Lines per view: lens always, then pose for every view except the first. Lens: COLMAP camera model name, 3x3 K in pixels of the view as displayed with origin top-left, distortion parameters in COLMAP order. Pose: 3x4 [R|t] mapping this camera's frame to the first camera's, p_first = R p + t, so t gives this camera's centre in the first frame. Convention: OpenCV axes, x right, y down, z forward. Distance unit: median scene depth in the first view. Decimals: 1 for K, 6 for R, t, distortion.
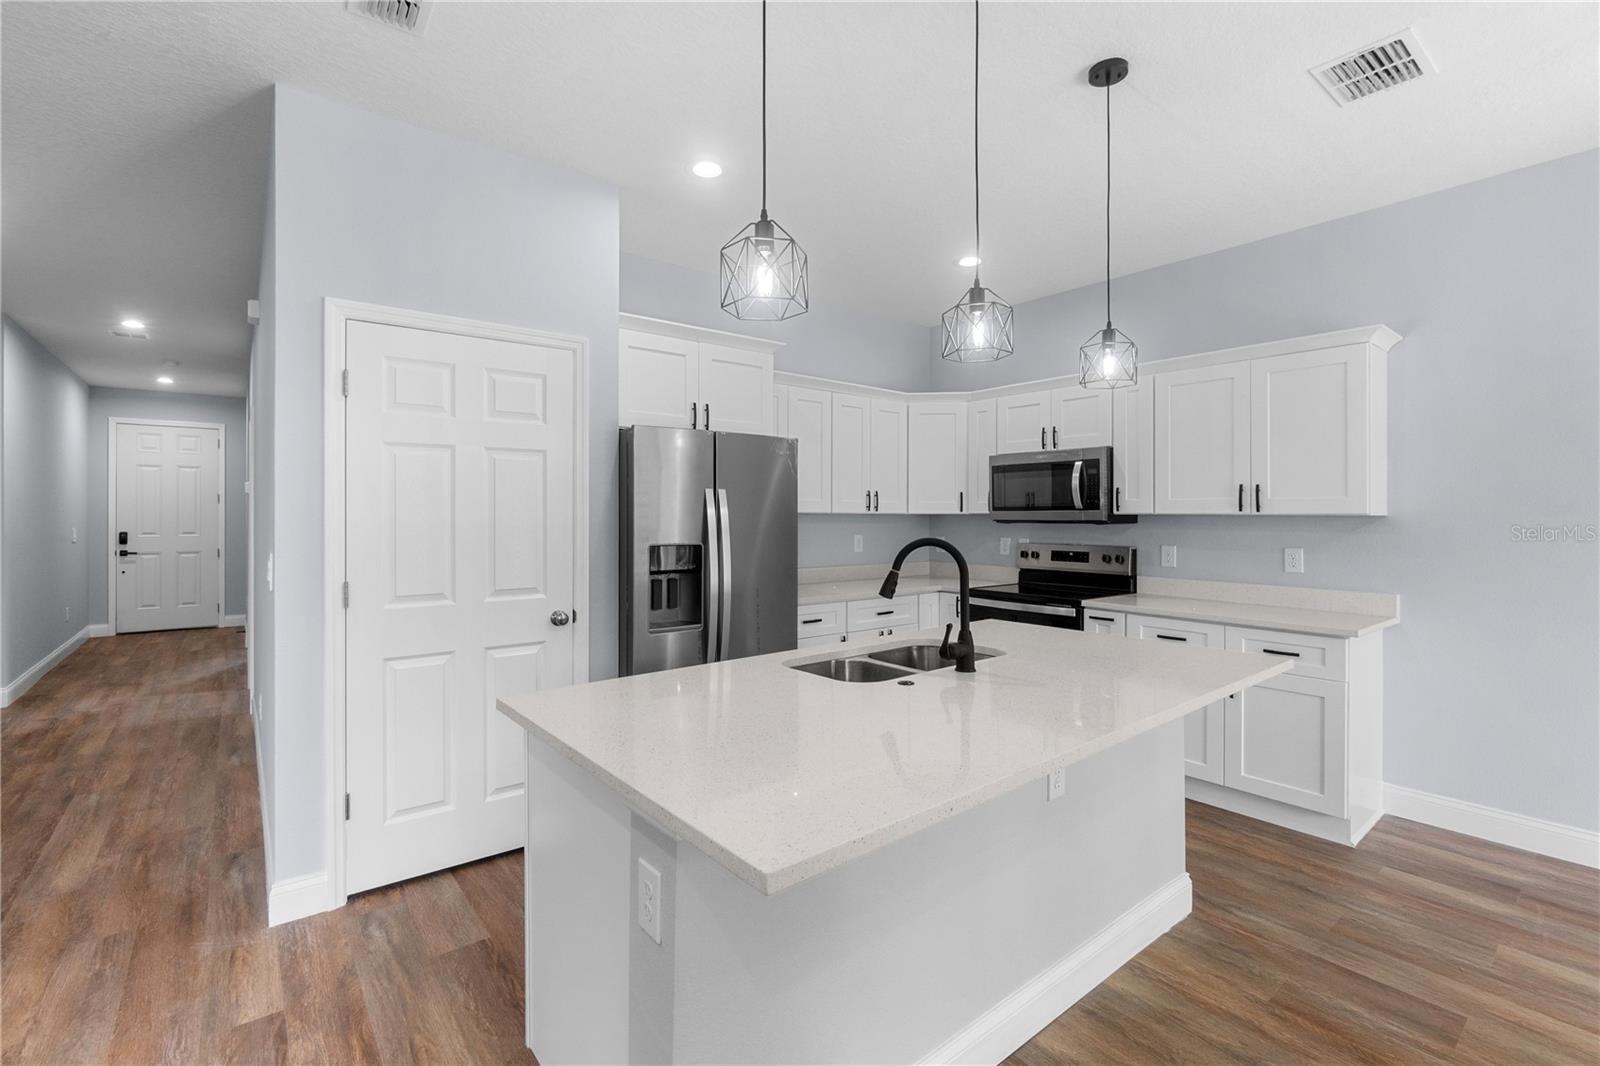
lens RADIAL K [[703.8, 0, 769.1], [0, 703.8, 513.5], [0, 0, 1]] dist [0.000688, -0.000347]
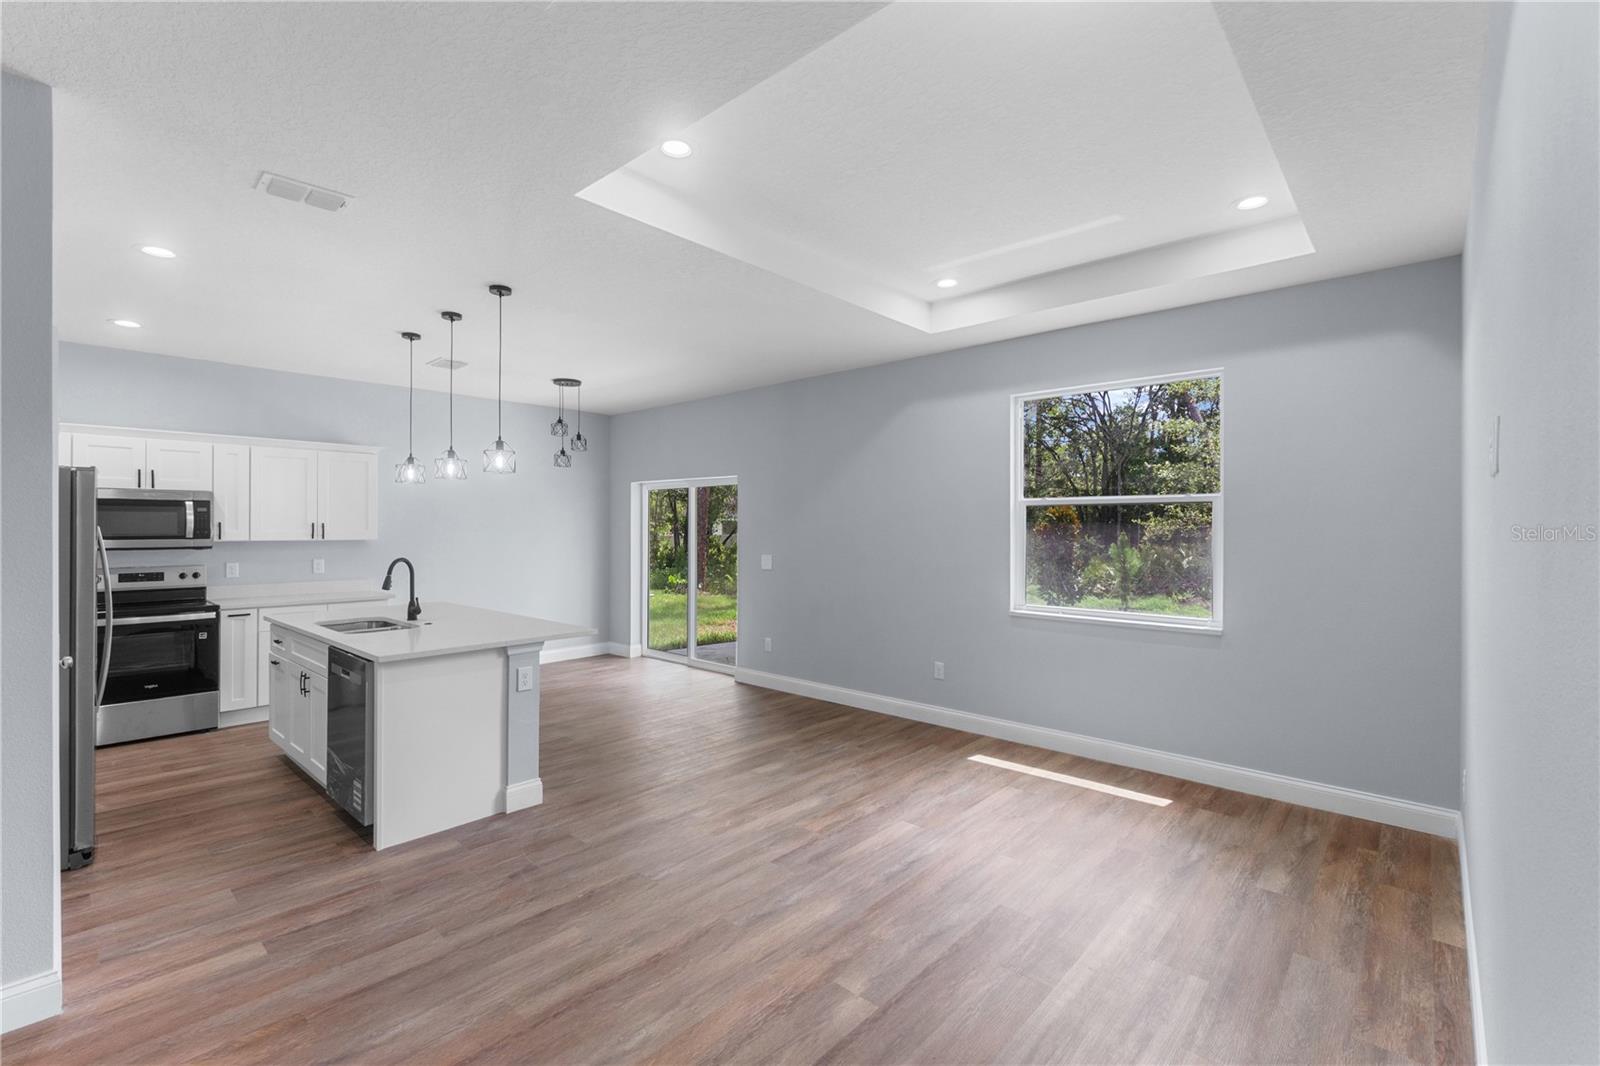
lens RADIAL K [[703.8, 0, 802.5], [0, 703.8, 523.4], [0, 0, 1]] dist [0.000688, -0.000347]
pose [[-0.179829, 0.003412, 0.983692, -1.191942], [-0.000430, 0.999994, -0.003548, -0.033264], [-0.983698, -0.001061, -0.179826, 0.141011]]
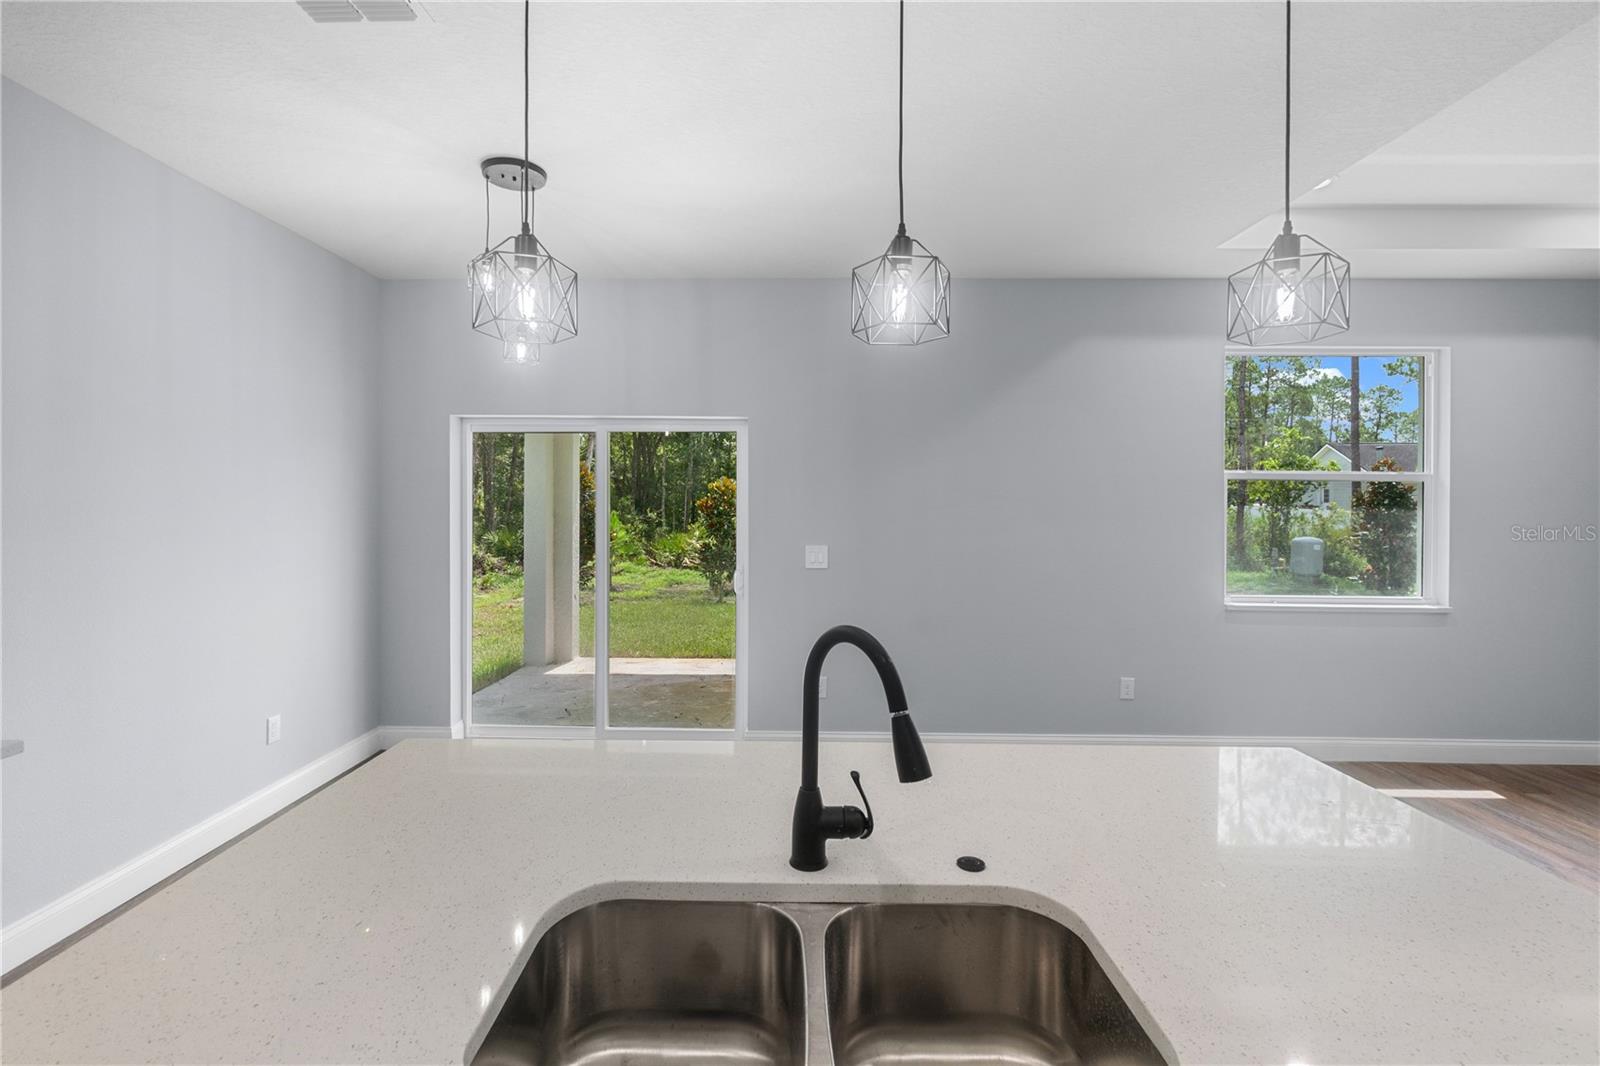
lens RADIAL K [[703.8, 0, 794.9], [0, 703.8, 499.7], [0, 0, 1]] dist [0.000688, -0.000347]
pose [[-0.785740, -0.006138, 0.618527, -0.040041], [-0.008027, 0.999968, -0.000273, -0.032939], [-0.618505, -0.005179, -0.785764, 0.856394]]
